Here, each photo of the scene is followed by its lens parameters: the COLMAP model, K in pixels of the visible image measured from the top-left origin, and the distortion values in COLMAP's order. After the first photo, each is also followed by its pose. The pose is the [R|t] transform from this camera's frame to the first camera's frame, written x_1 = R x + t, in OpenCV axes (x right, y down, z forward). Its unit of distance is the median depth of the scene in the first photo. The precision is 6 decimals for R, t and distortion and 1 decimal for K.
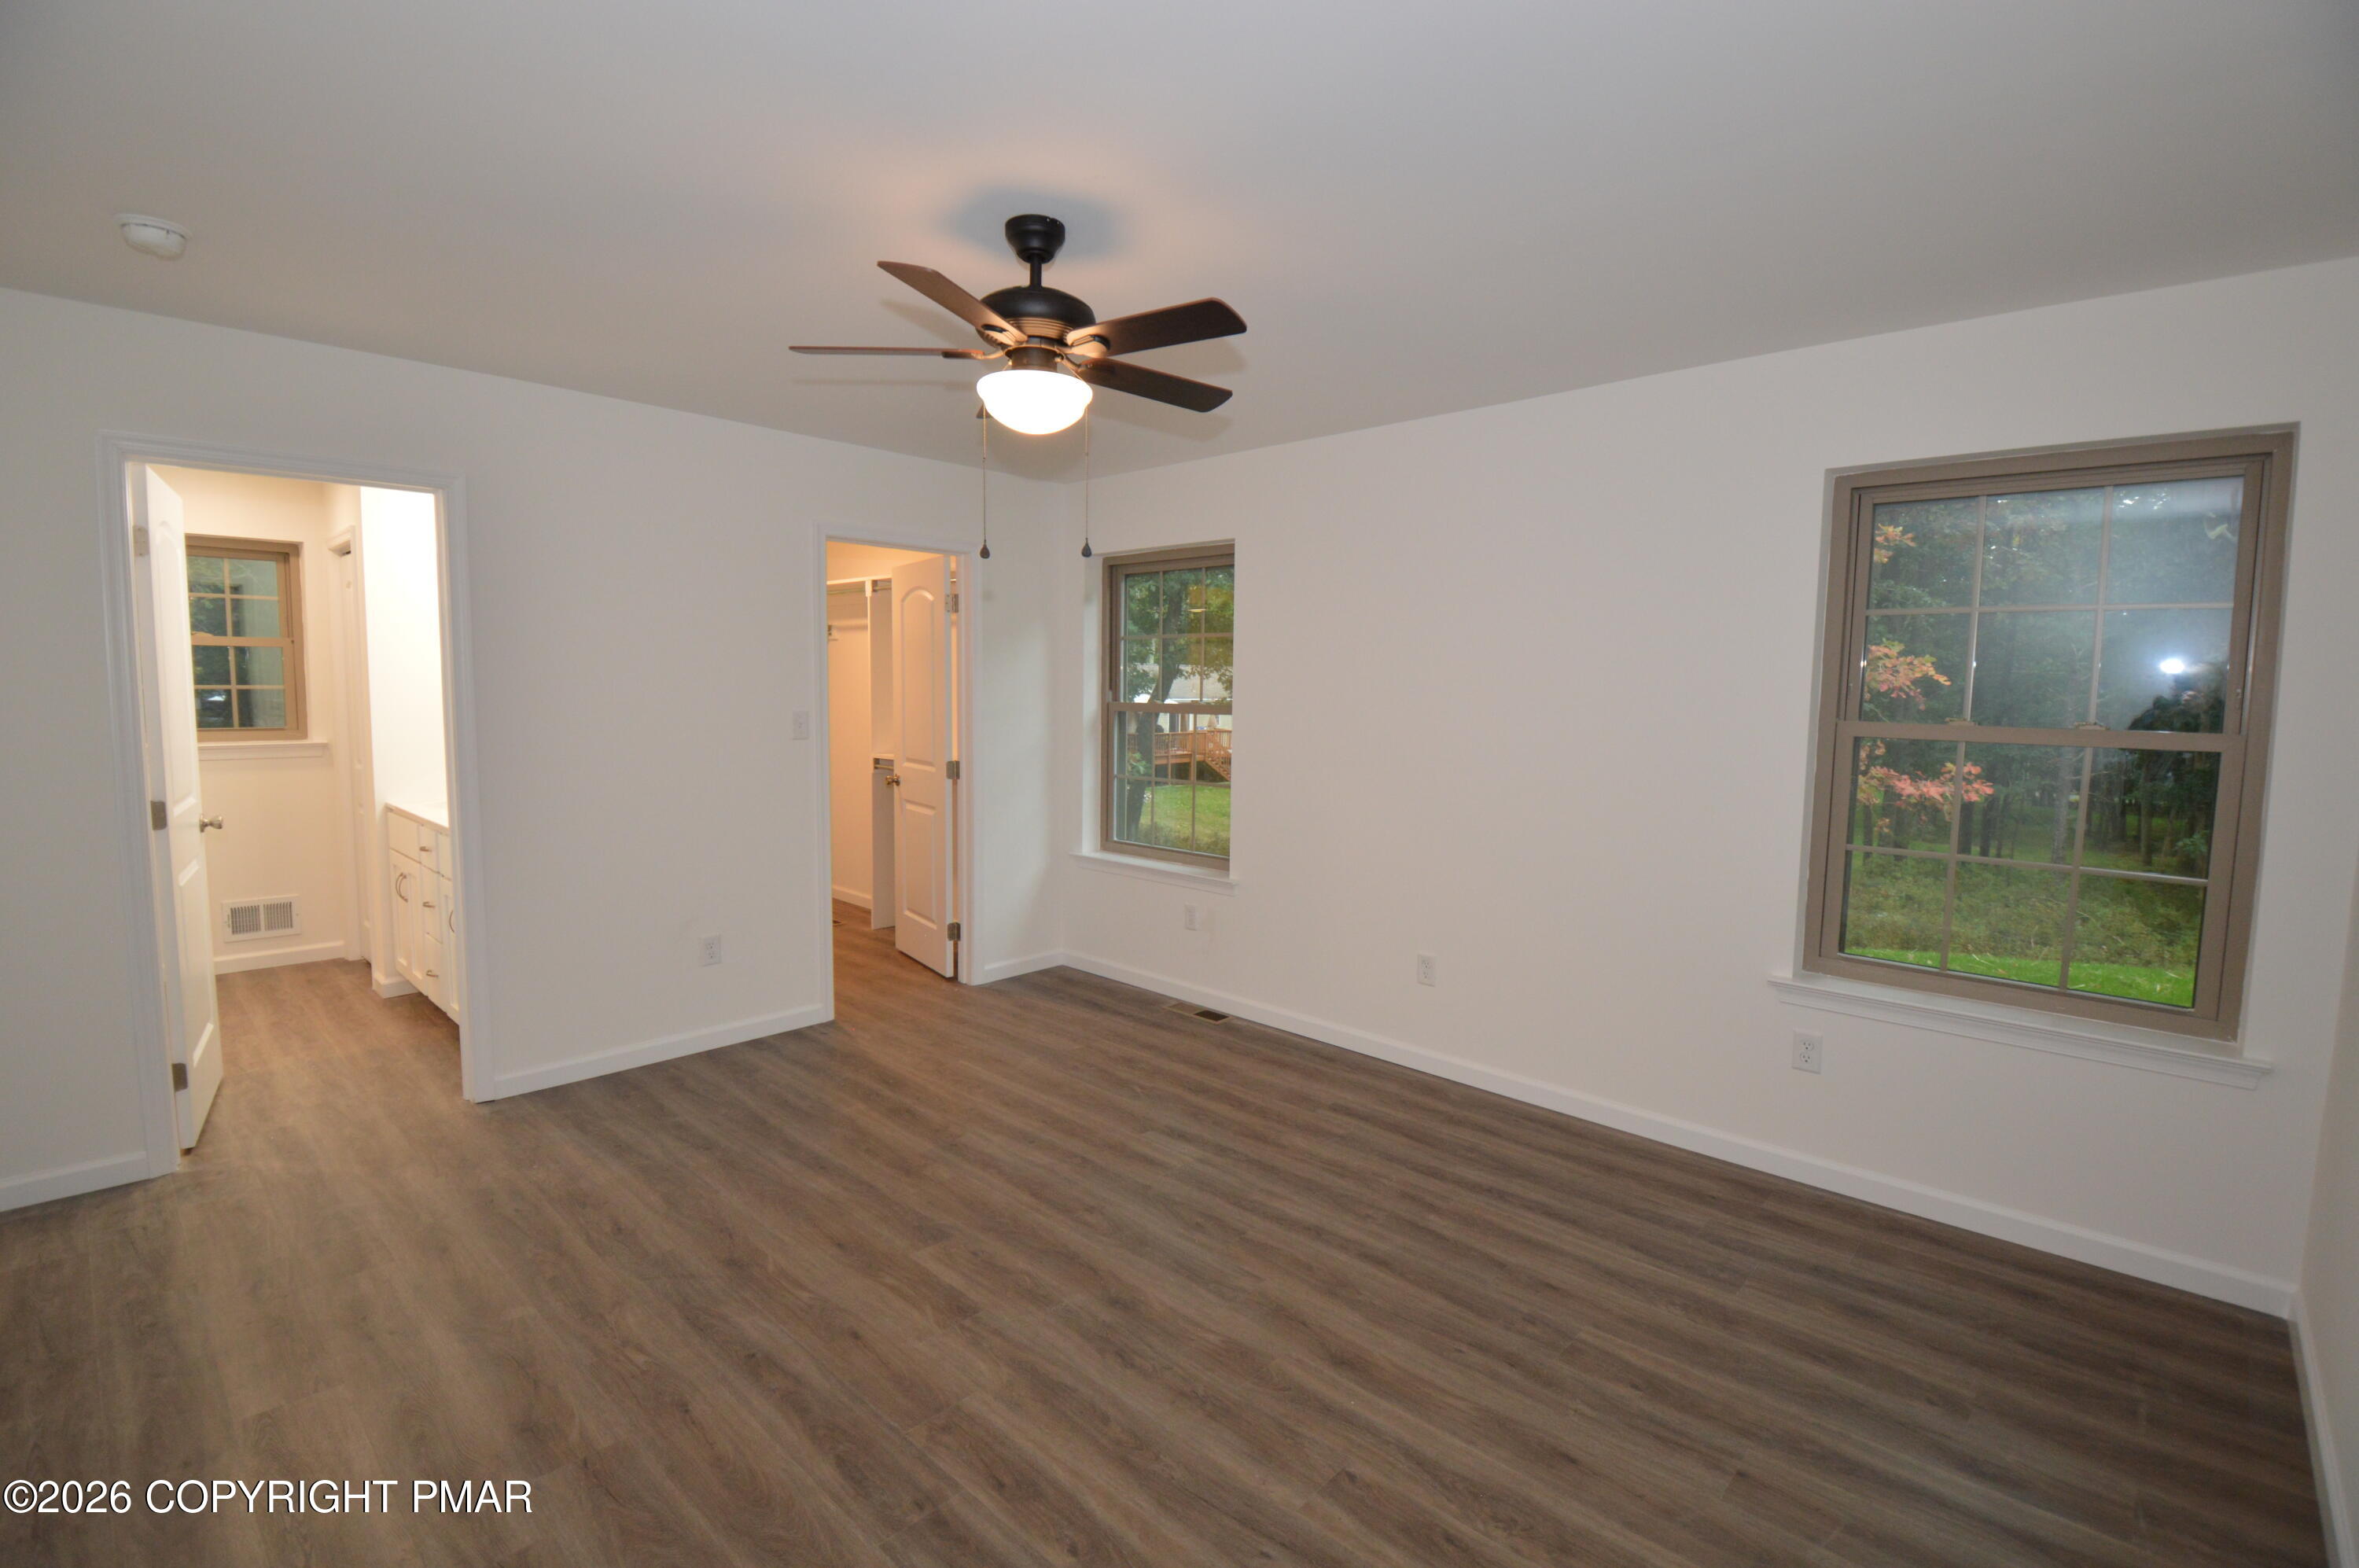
lens RADIAL K [[1048.5, 0, 1177.1], [0, 1048.5, 775.3], [0, 0, 1]] dist [0.010238, -0.022014]
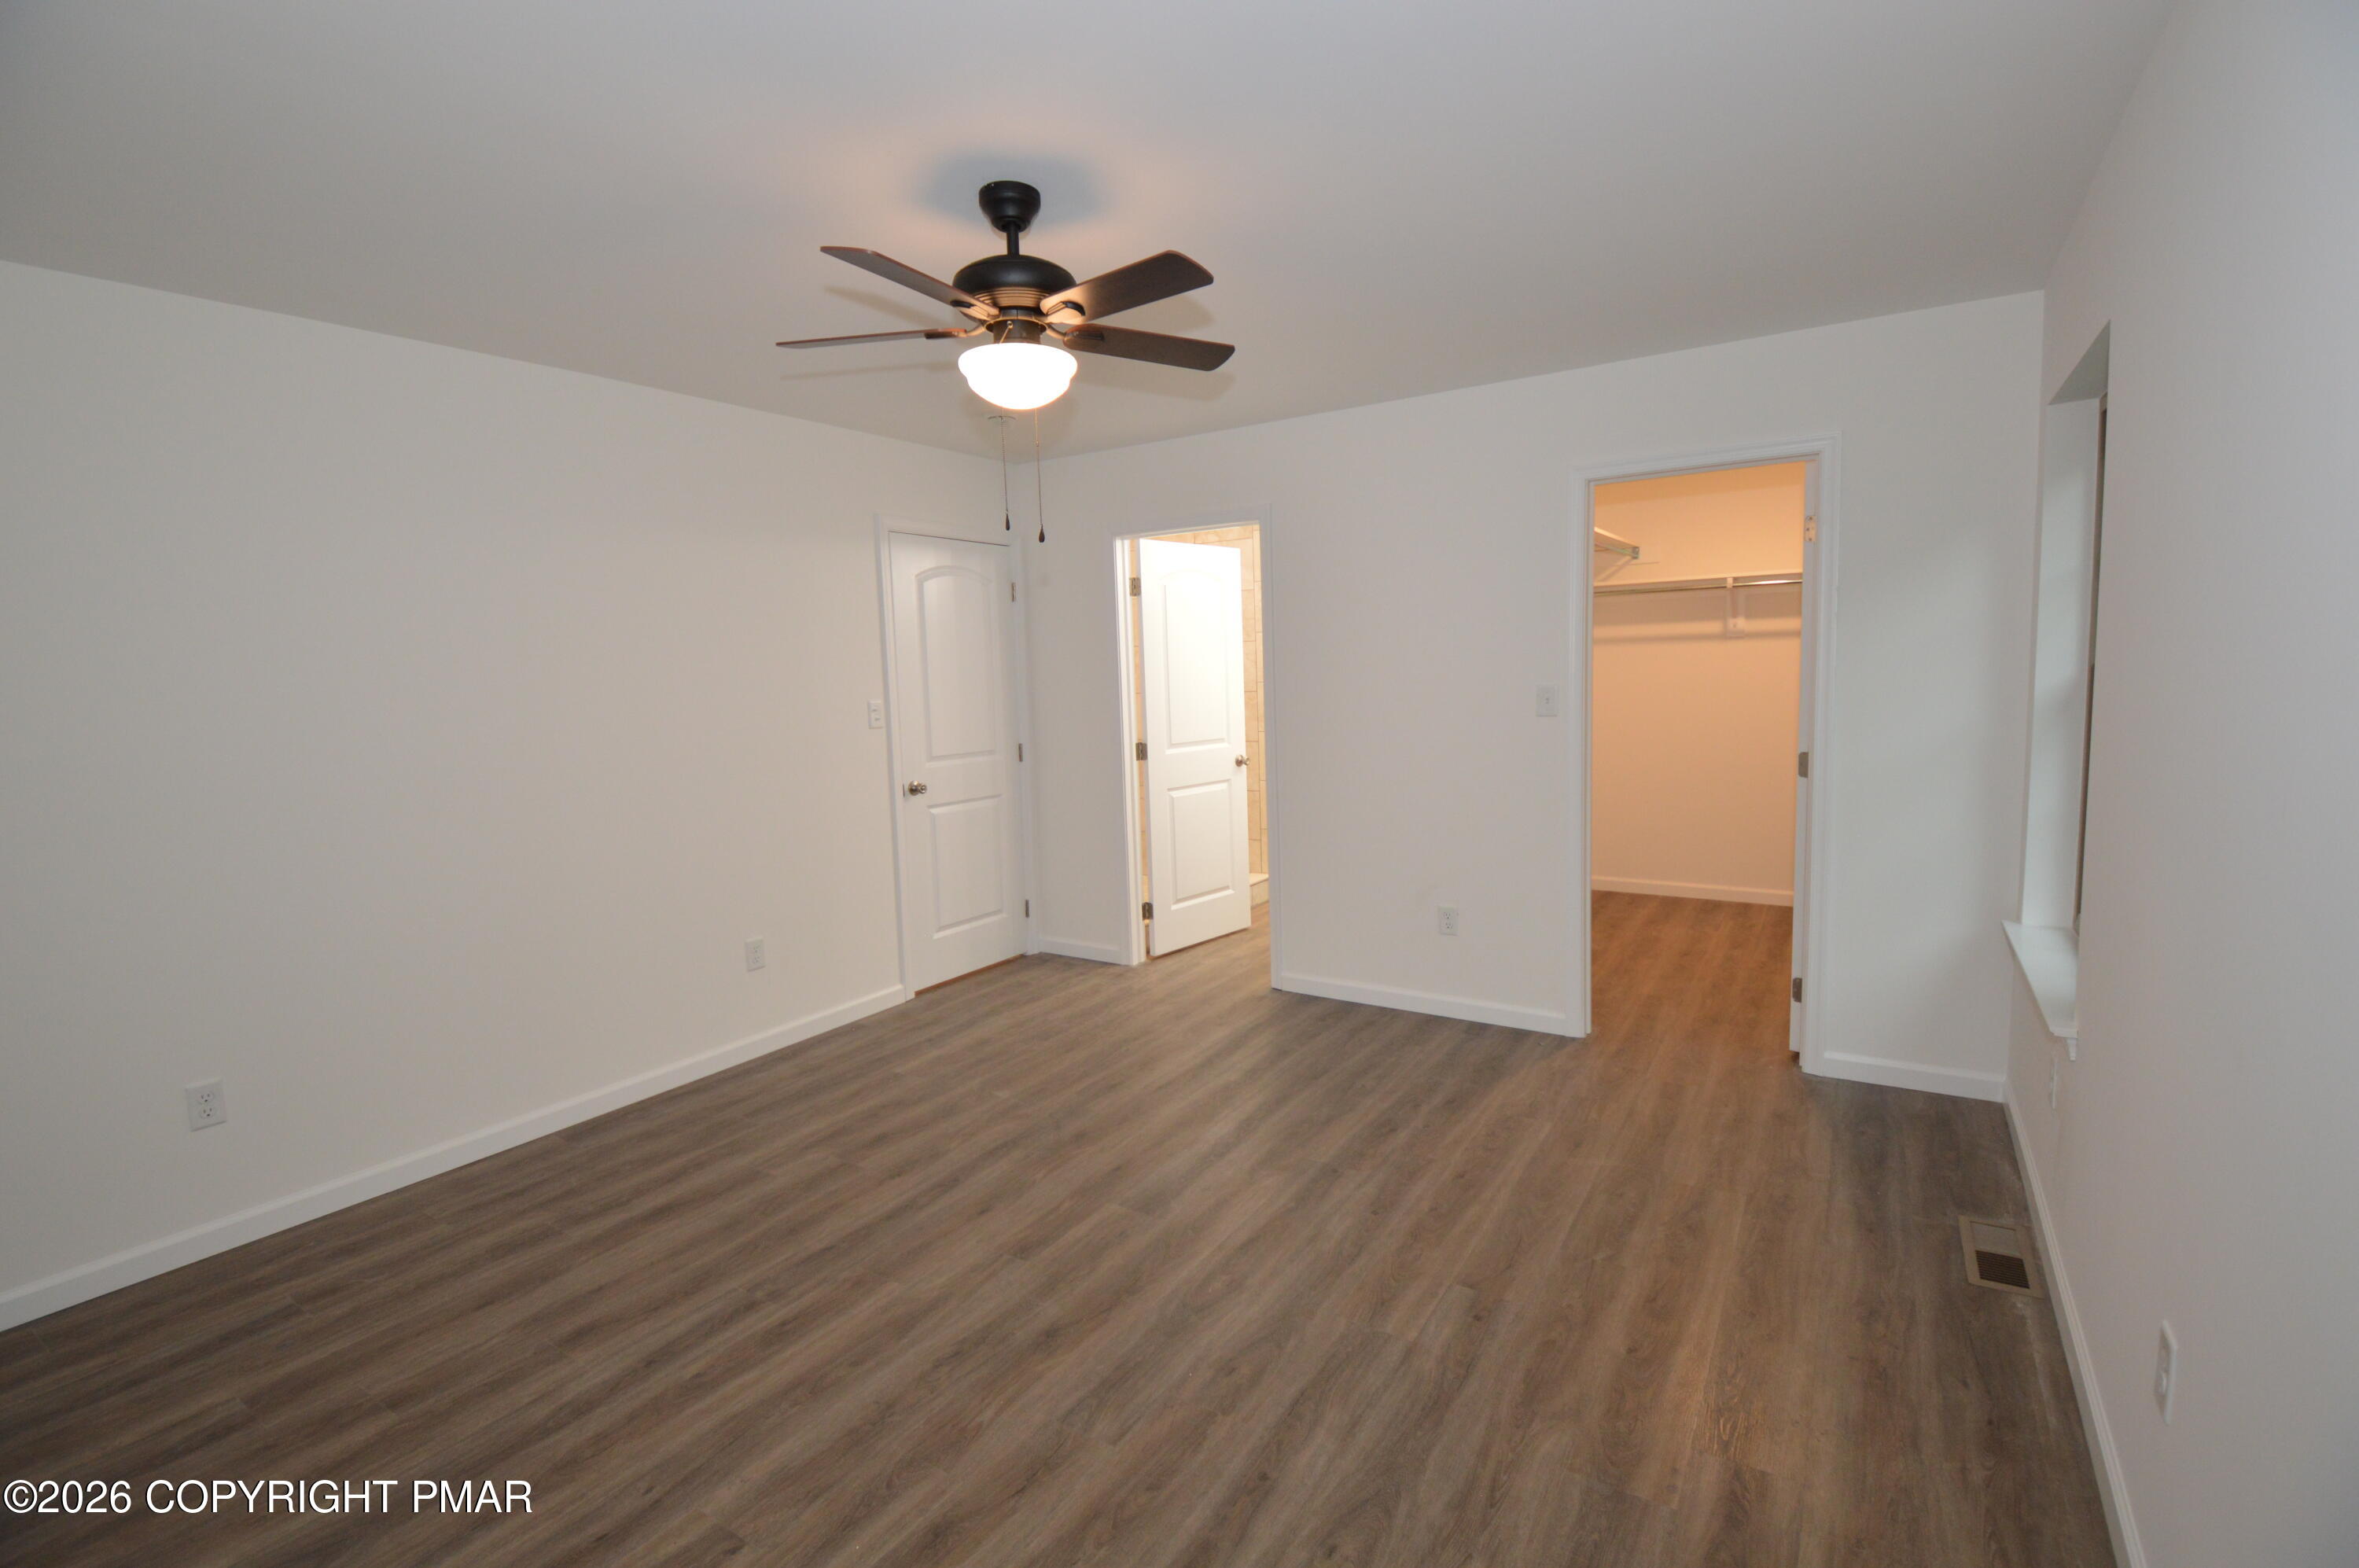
lens RADIAL K [[1048.5, 0, 1183.3], [0, 1048.5, 773.9], [0, 0, 1]] dist [0.010238, -0.022014]
pose [[0.198278, 0.086161, -0.976351, 0.547083], [-0.053586, 0.995592, 0.076977, -0.045359], [0.978680, 0.037056, 0.202021, 0.603118]]
